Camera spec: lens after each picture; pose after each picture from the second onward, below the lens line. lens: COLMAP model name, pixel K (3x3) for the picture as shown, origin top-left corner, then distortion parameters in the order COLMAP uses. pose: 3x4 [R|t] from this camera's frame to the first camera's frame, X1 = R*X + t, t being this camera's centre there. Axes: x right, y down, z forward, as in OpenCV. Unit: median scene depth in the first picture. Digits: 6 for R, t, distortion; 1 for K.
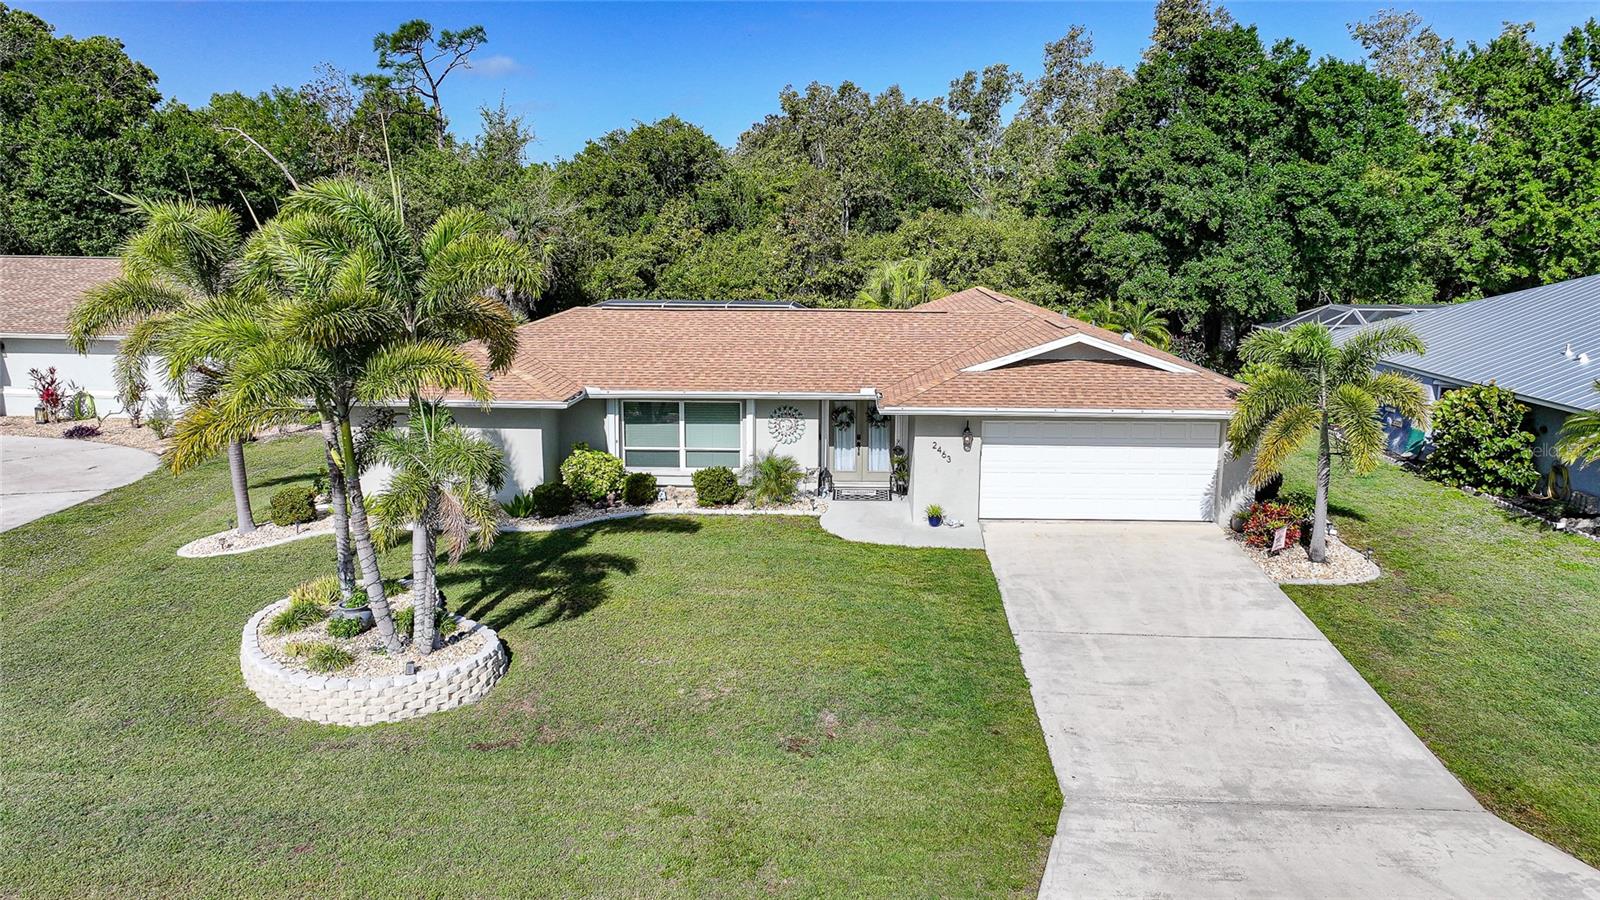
lens RADIAL K [[1116.7, 0, 800.0], [0, 1116.7, 450.0], [0, 0, 1]] dist [0.006855, 0.001410]
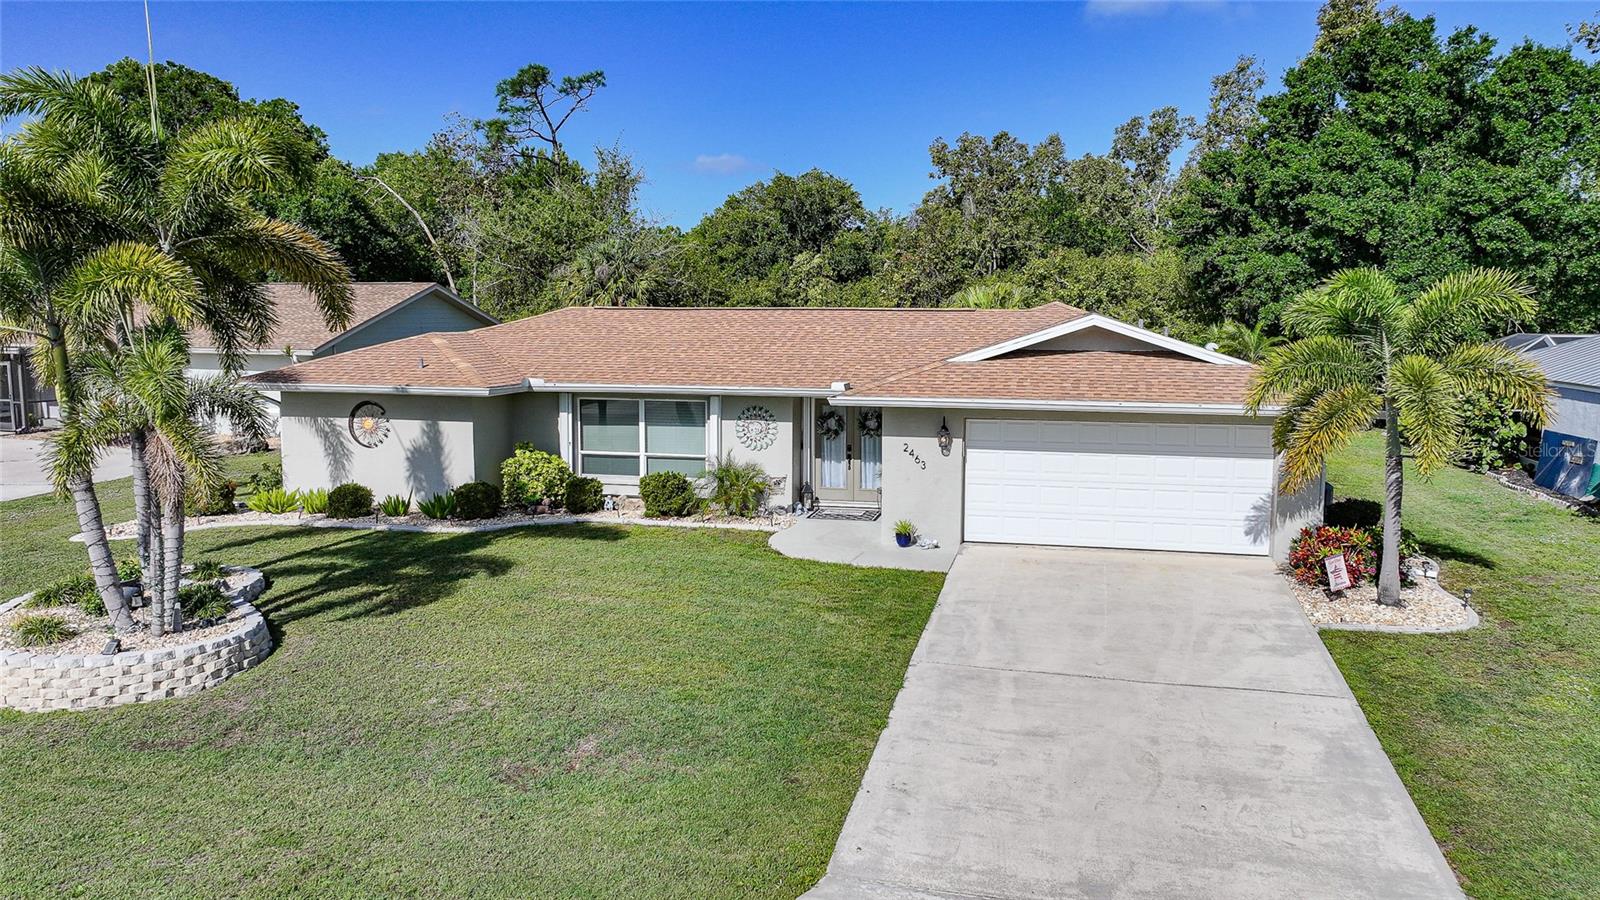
lens RADIAL K [[1117.5, 0, 800.0], [0, 1117.5, 450.0], [0, 0, 1]] dist [-0.003410, 0.023235]
pose [[0.981402, 0.023012, -0.190580, 0.213521], [-0.037745, 0.996540, -0.074043, 0.065192], [0.188217, 0.079859, 0.978875, 0.194965]]
